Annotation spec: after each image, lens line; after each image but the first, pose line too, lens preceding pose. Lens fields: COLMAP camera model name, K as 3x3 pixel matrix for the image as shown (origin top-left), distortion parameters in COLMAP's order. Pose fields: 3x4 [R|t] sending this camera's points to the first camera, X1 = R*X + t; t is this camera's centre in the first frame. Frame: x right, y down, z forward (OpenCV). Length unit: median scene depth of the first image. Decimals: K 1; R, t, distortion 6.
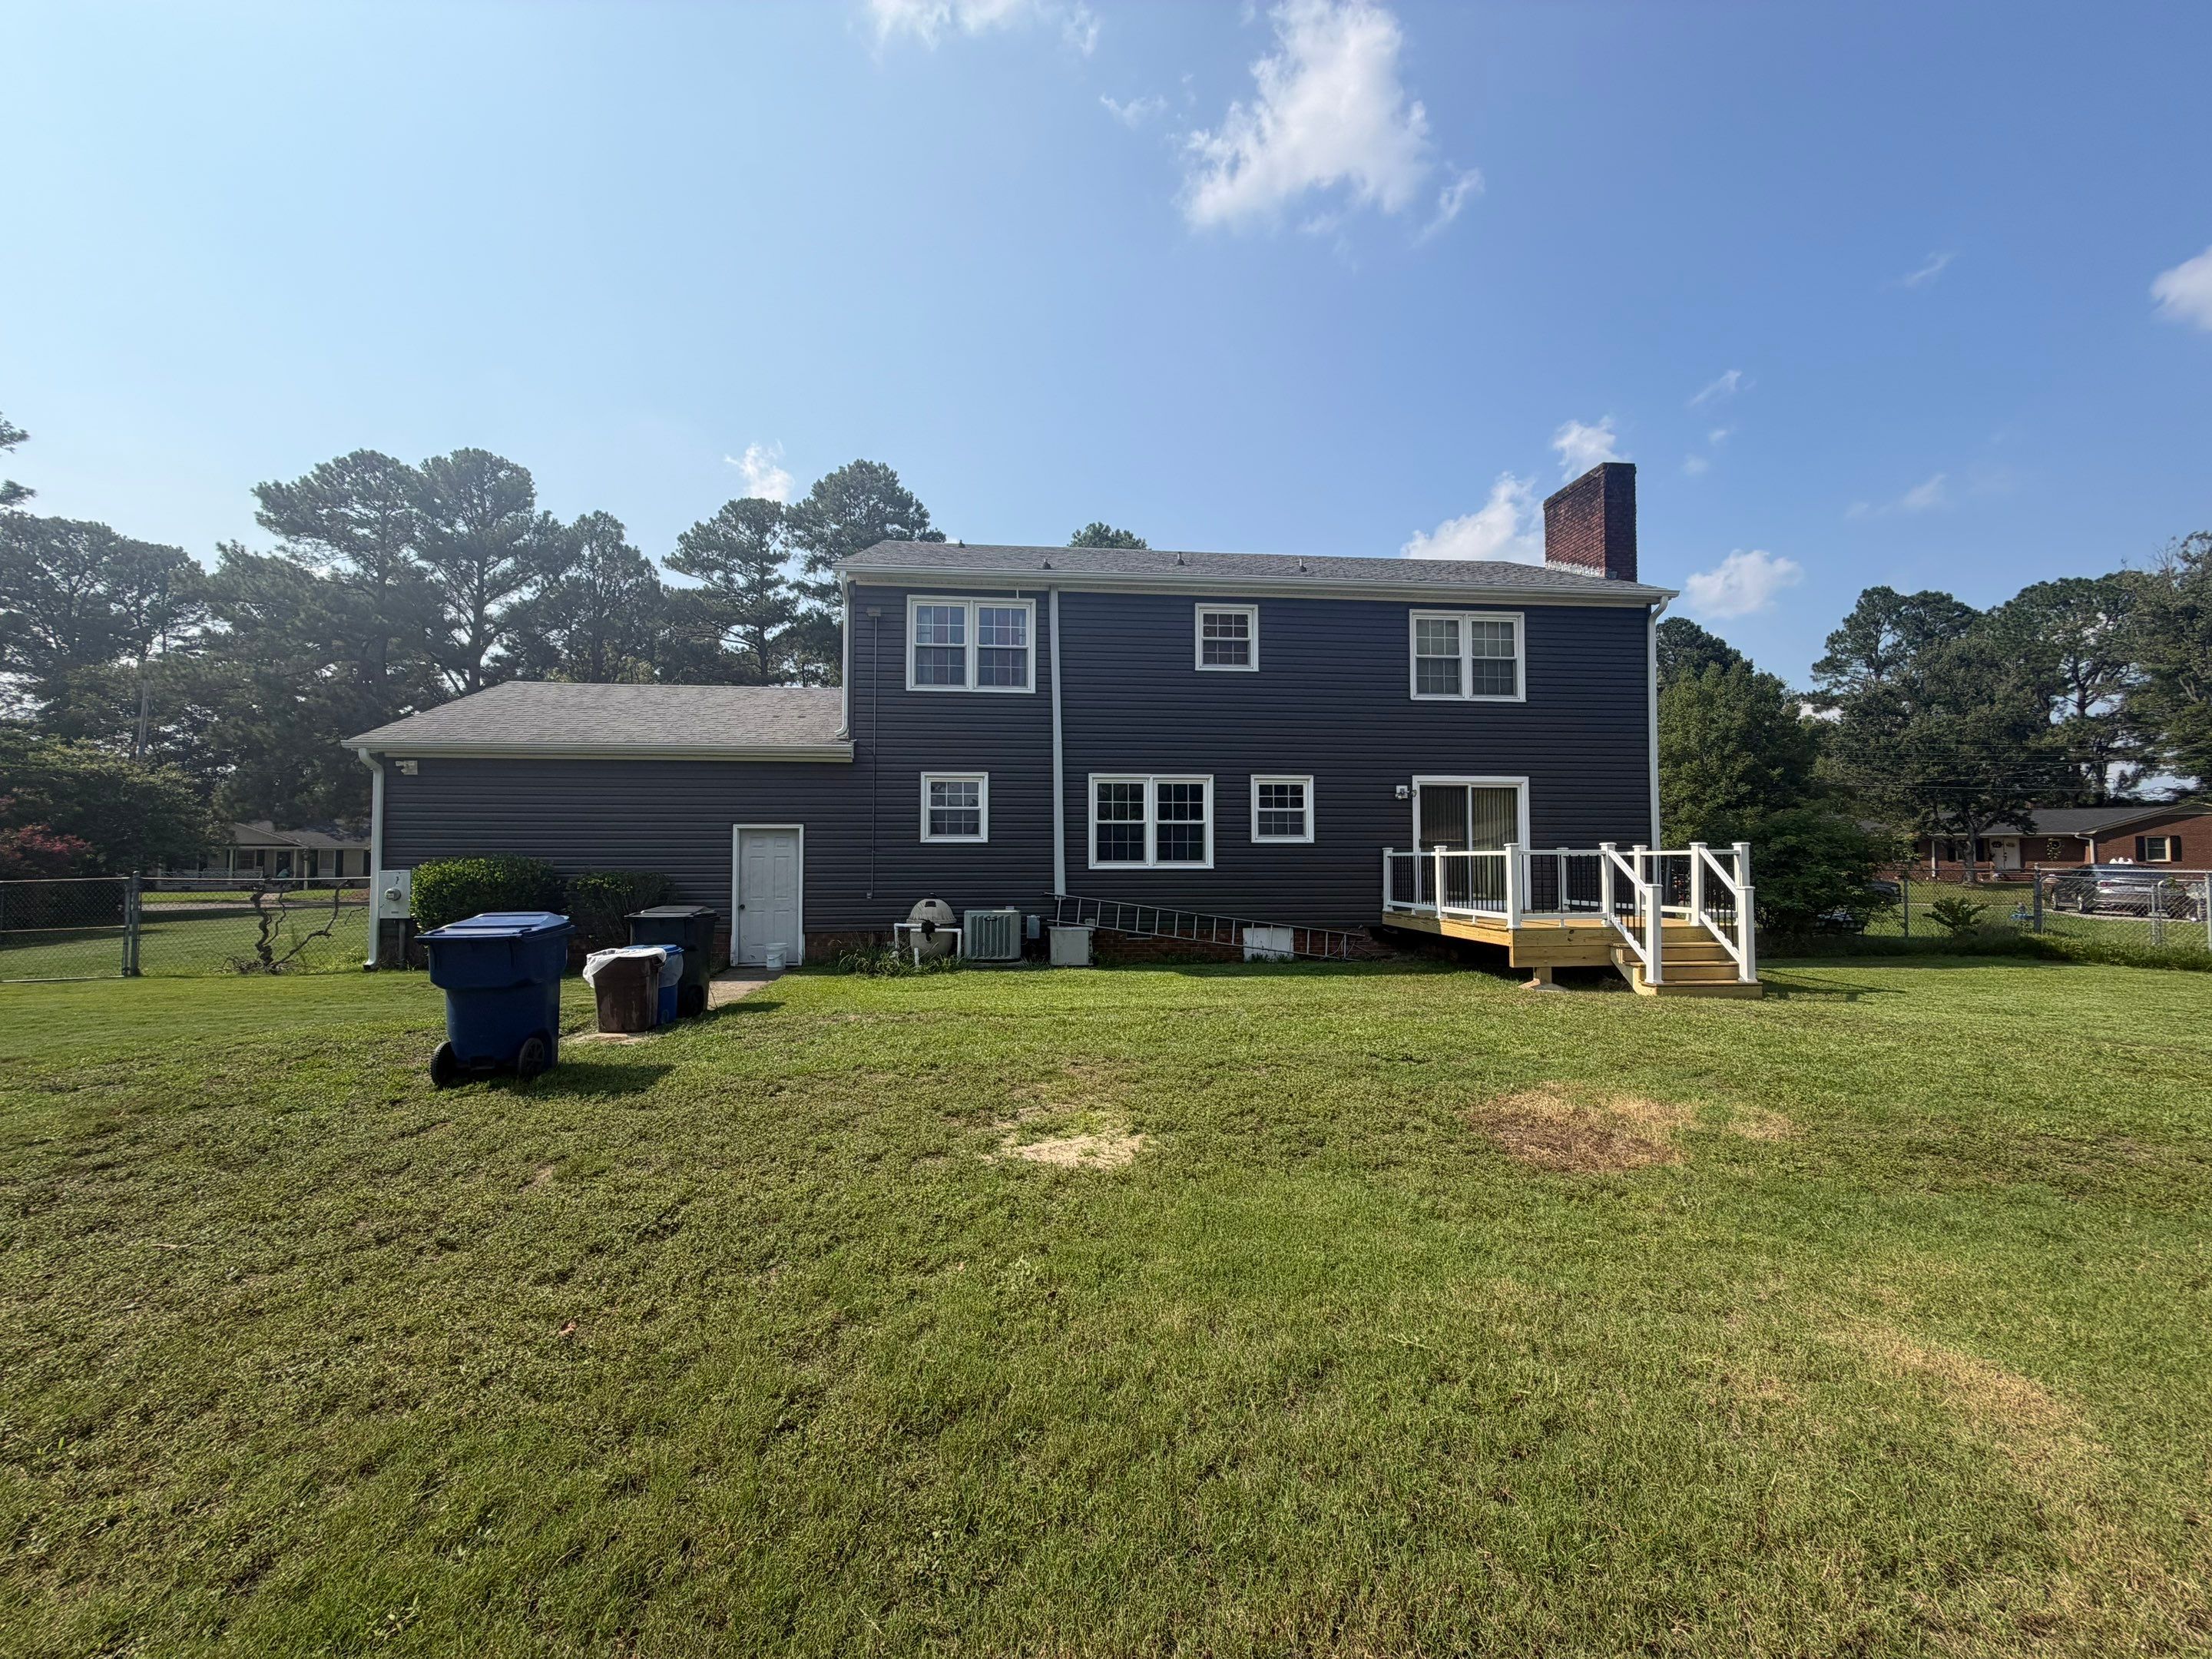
lens RADIAL K [[861.7, 0, 1106.0], [0, 861.7, 829.5], [0, 0, 1]] dist [0.000617, -0.000191]
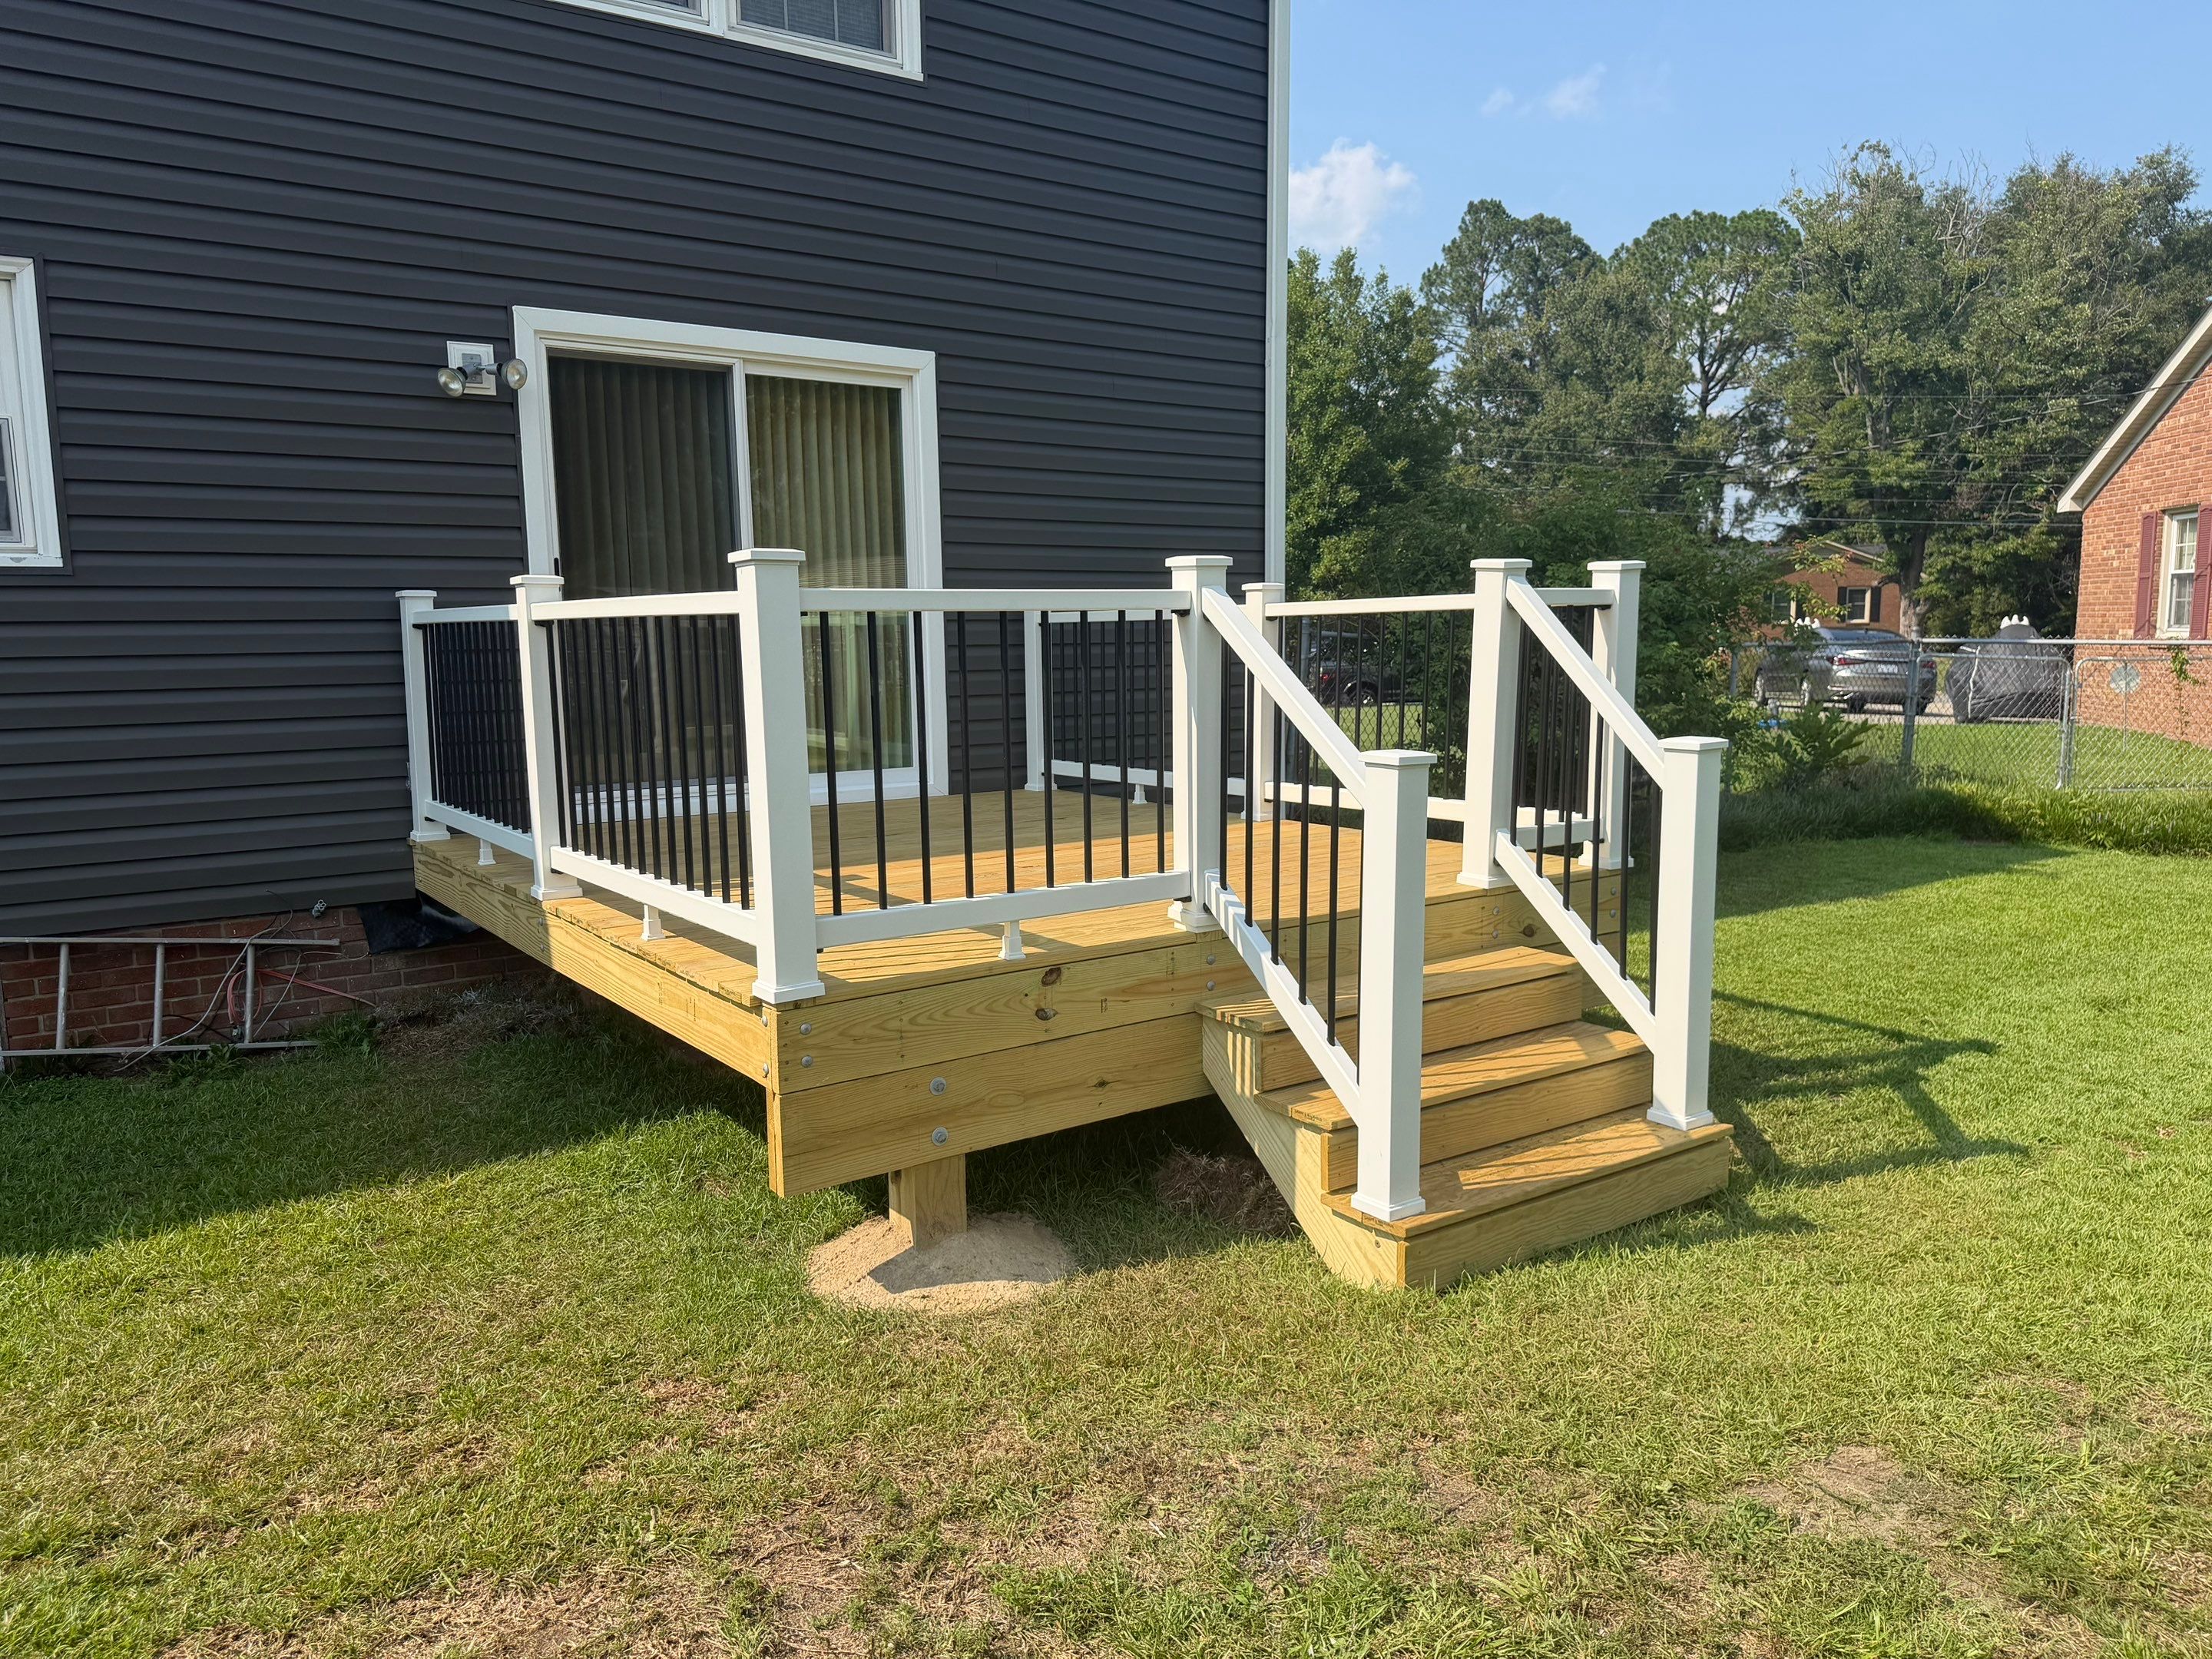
lens RADIAL K [[1580.5, 0, 1106.0], [0, 1580.5, 829.5], [0, 0, 1]] dist [0.005682, 0.000820]
pose [[0.868818, -0.071833, 0.489894, 0.273553], [-0.006218, 0.987759, 0.155864, 0.017048], [-0.495093, -0.138463, 0.857736, 0.499283]]
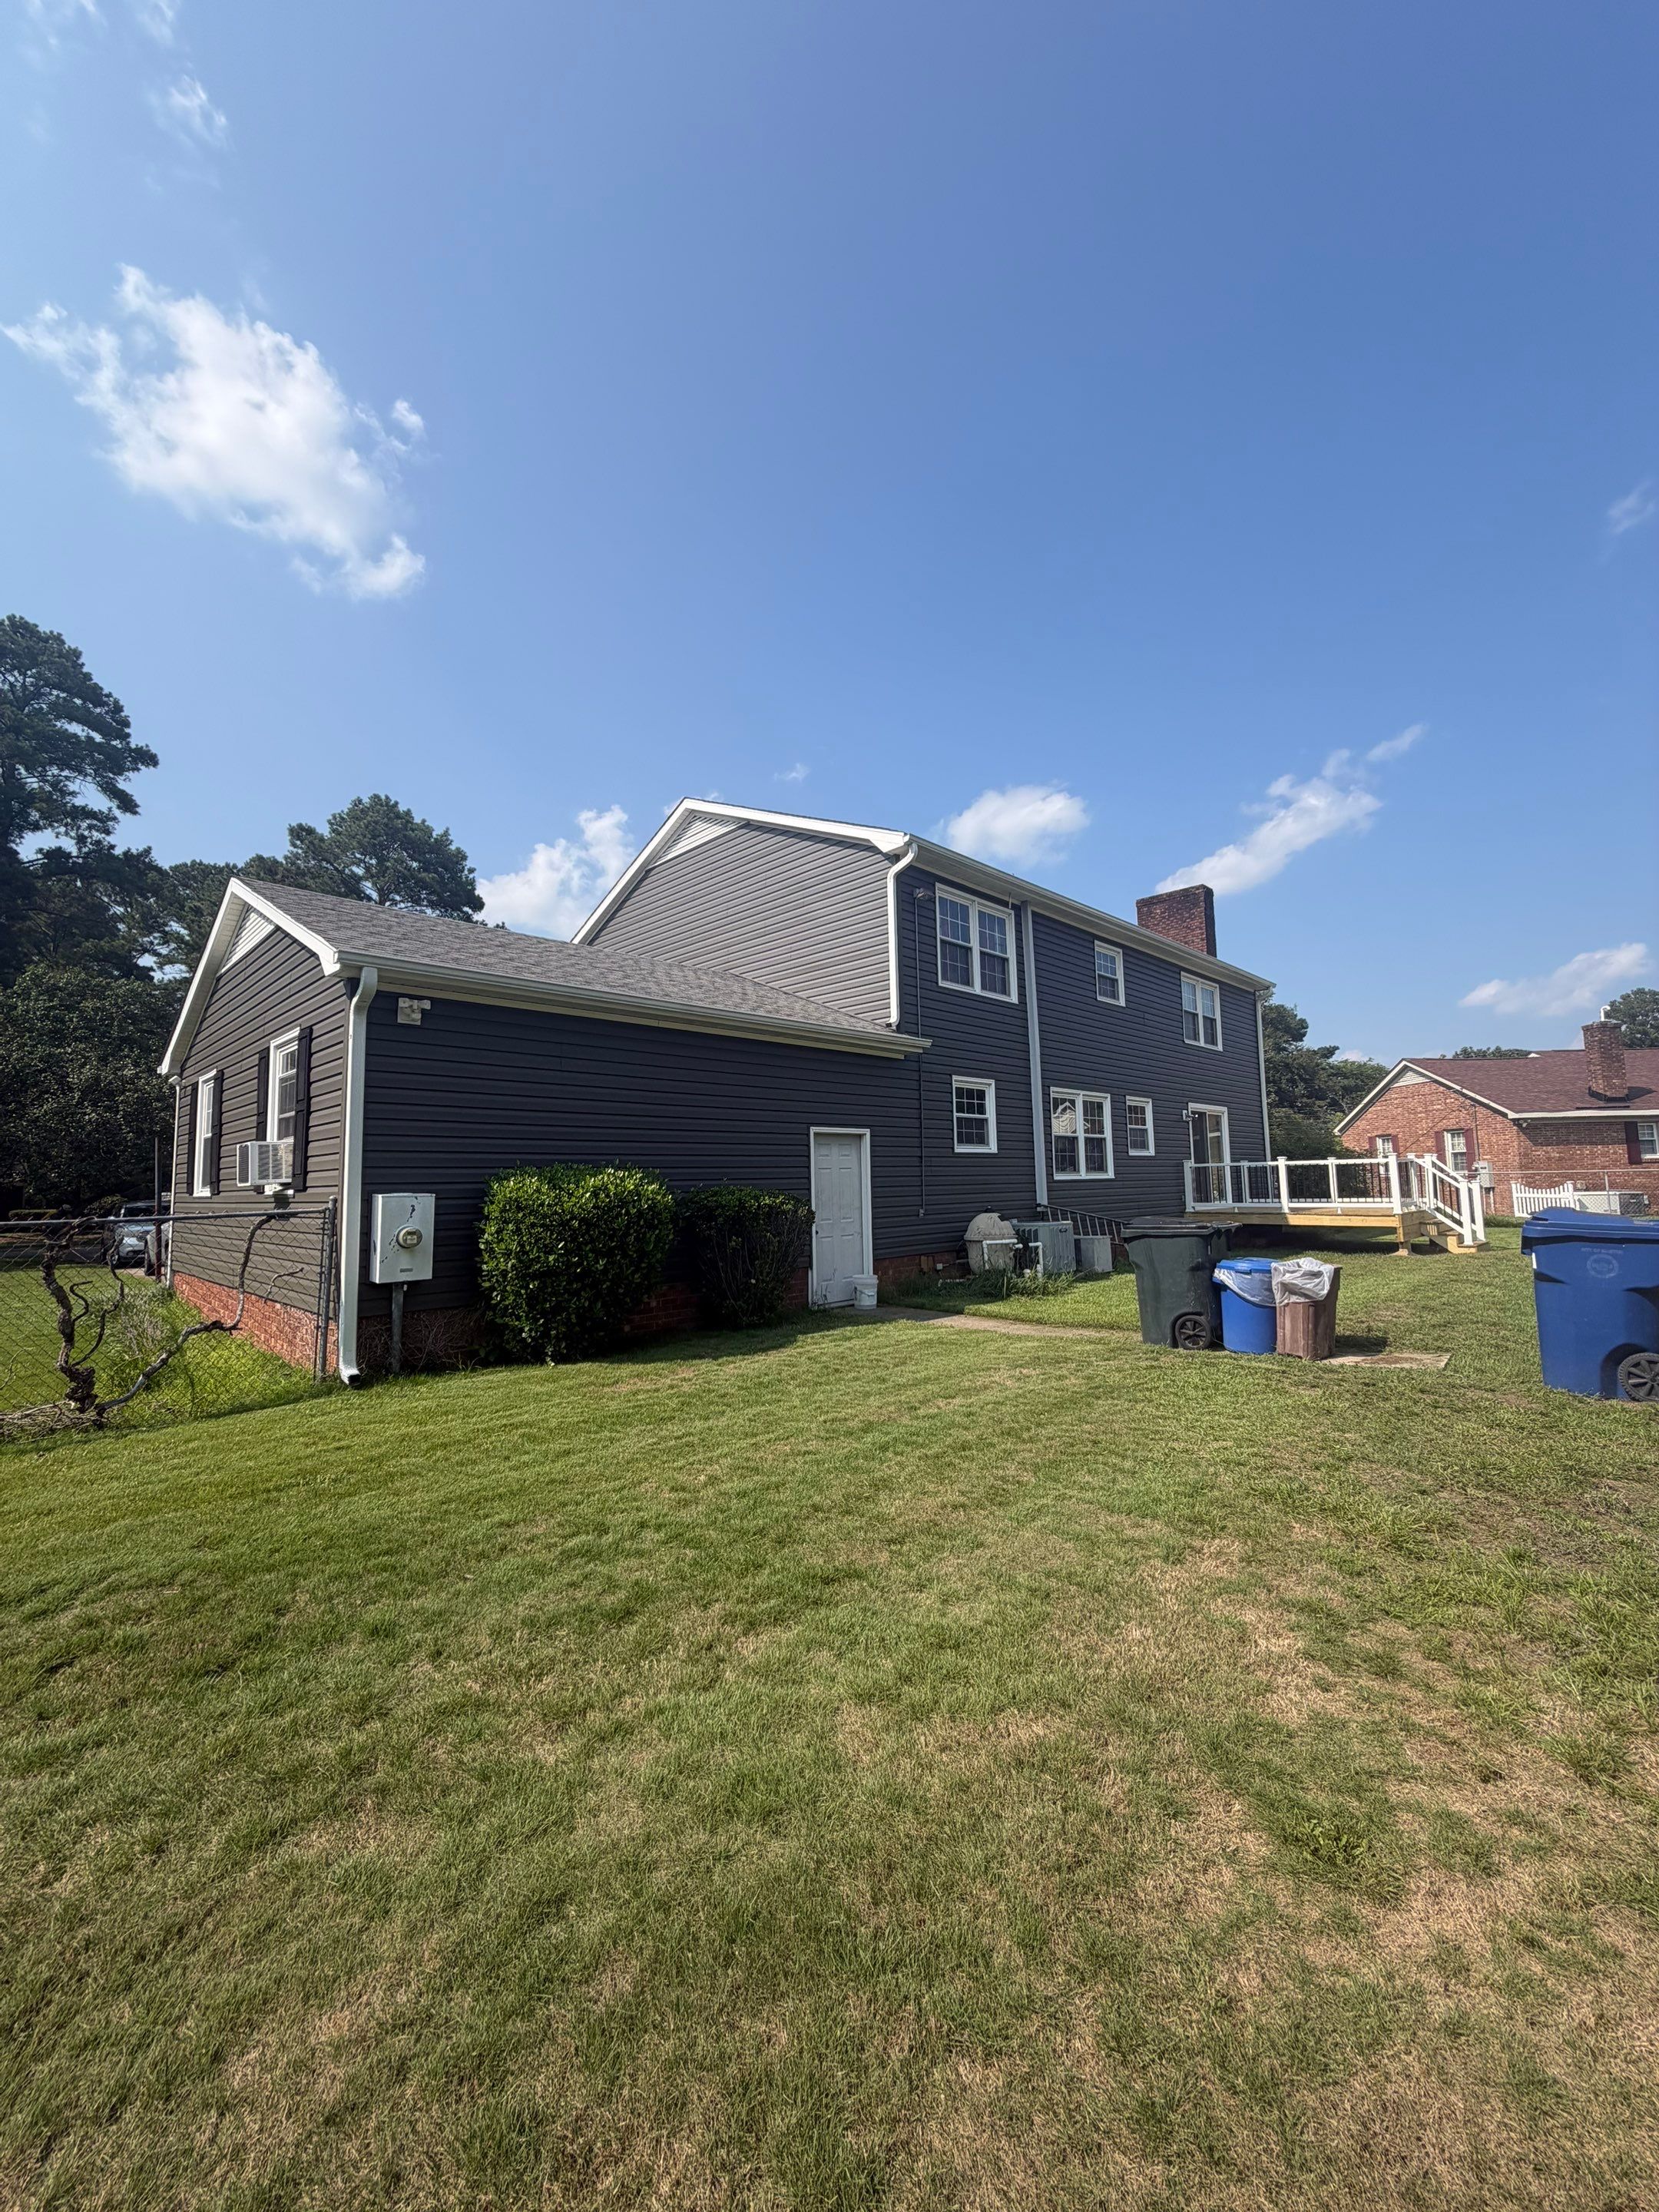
lens RADIAL K [[861.7, 0, 829.5], [0, 861.7, 1106.0], [0, 0, 1]] dist [0.000617, -0.000191]
pose [[0.785073, 0.040599, 0.618072, -0.835628], [-0.002043, 0.998014, -0.062961, 0.022186], [-0.619400, 0.048166, 0.783596, 0.347994]]
